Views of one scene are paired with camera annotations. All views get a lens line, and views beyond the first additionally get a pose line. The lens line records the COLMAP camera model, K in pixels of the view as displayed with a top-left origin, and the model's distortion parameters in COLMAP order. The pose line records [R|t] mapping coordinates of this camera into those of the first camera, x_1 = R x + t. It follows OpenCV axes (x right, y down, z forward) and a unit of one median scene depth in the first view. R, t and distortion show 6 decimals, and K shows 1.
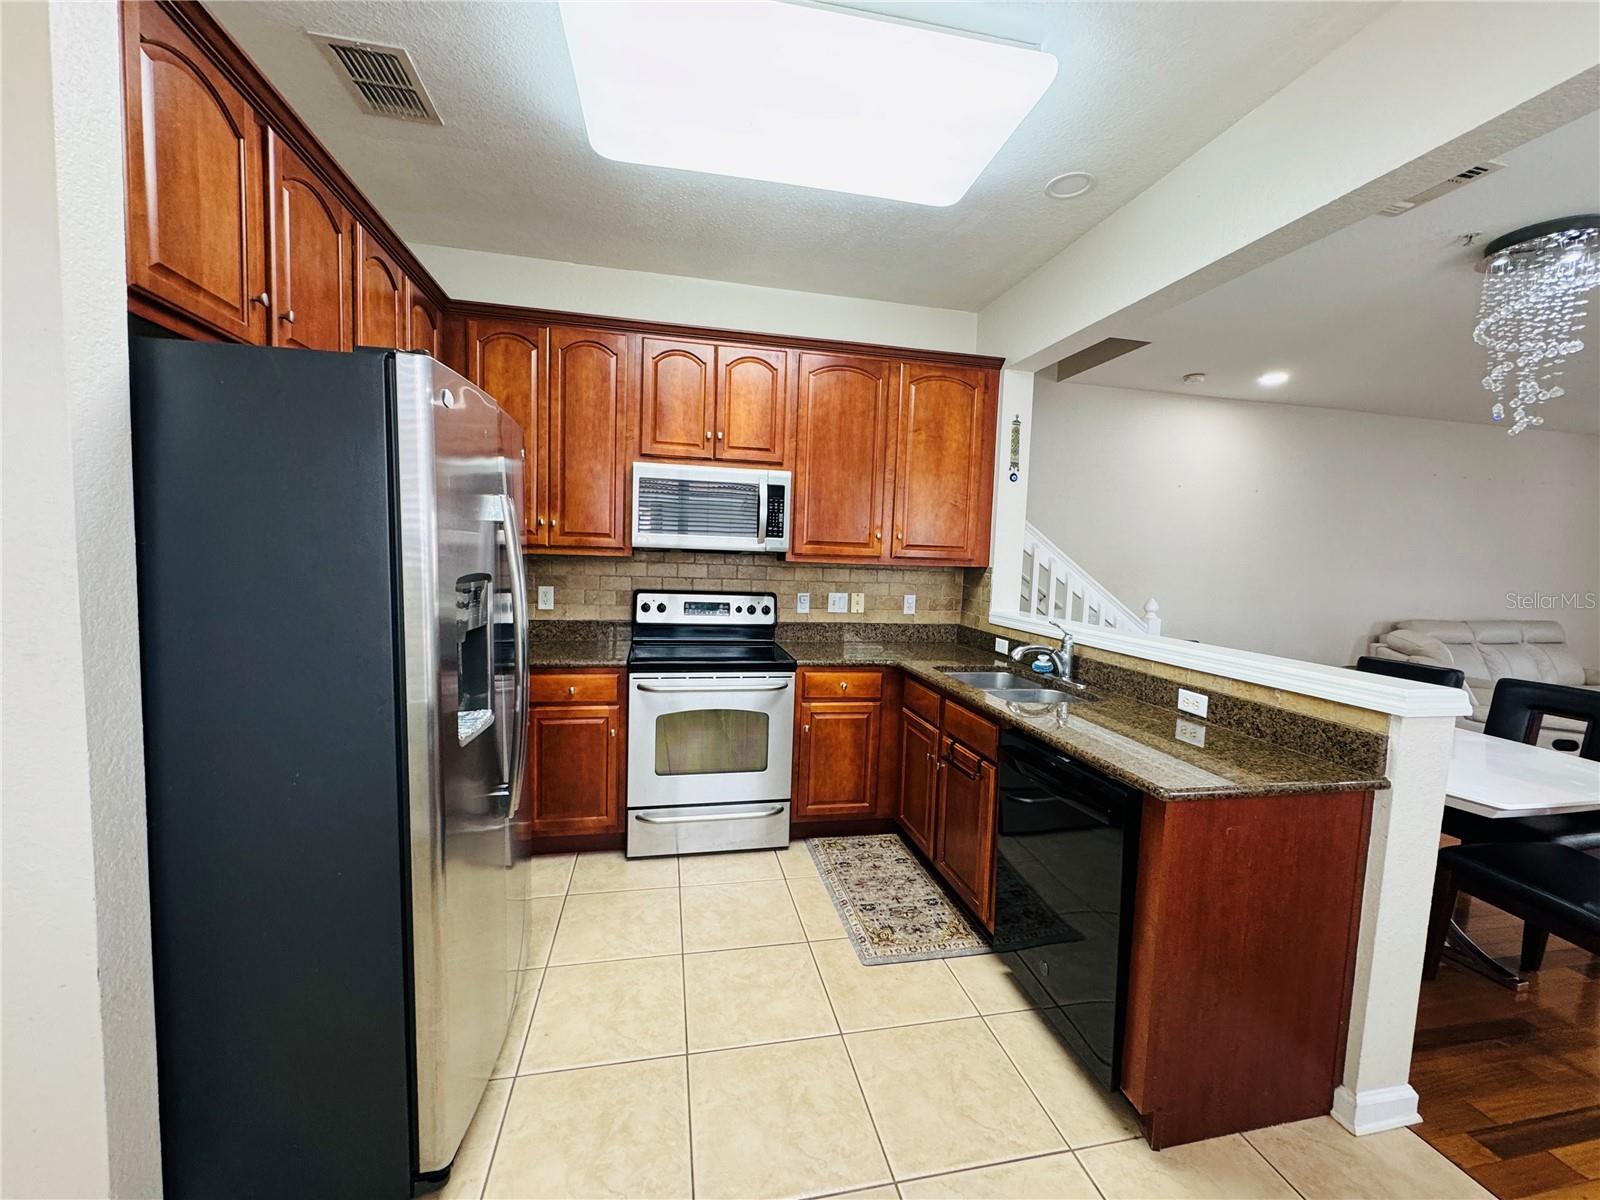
lens RADIAL K [[638.0, 0, 798.6], [0, 638.0, 603.8], [0, 0, 1]] dist [-0.001346, 0.000105]
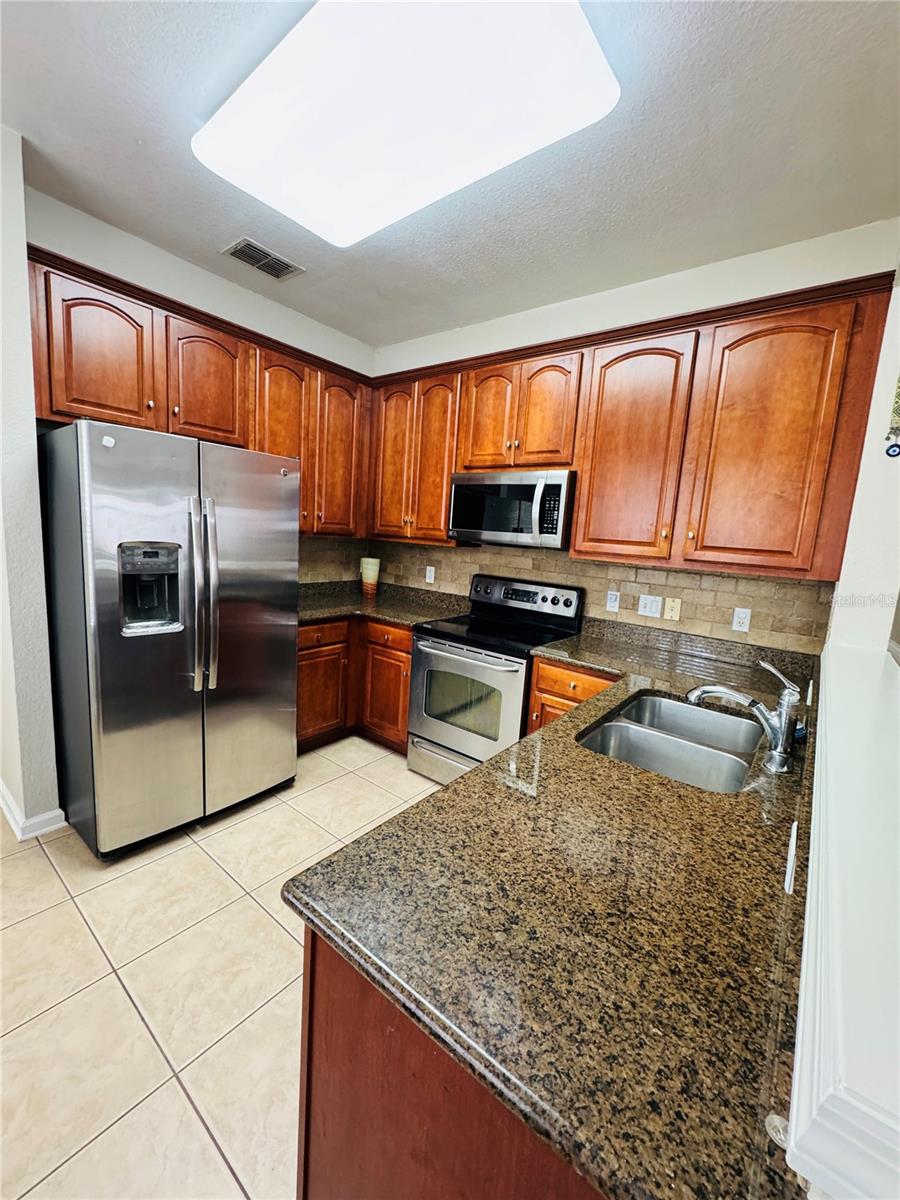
lens RADIAL K [[478.5, 0, 448.1], [0, 478.5, 600.7], [0, 0, 1]] dist [-0.001346, 0.000105]
pose [[0.642088, 0.119669, -0.757234, 0.444068], [-0.107671, 0.992028, 0.065476, -0.025970], [0.759033, 0.039490, 0.649854, 0.336354]]
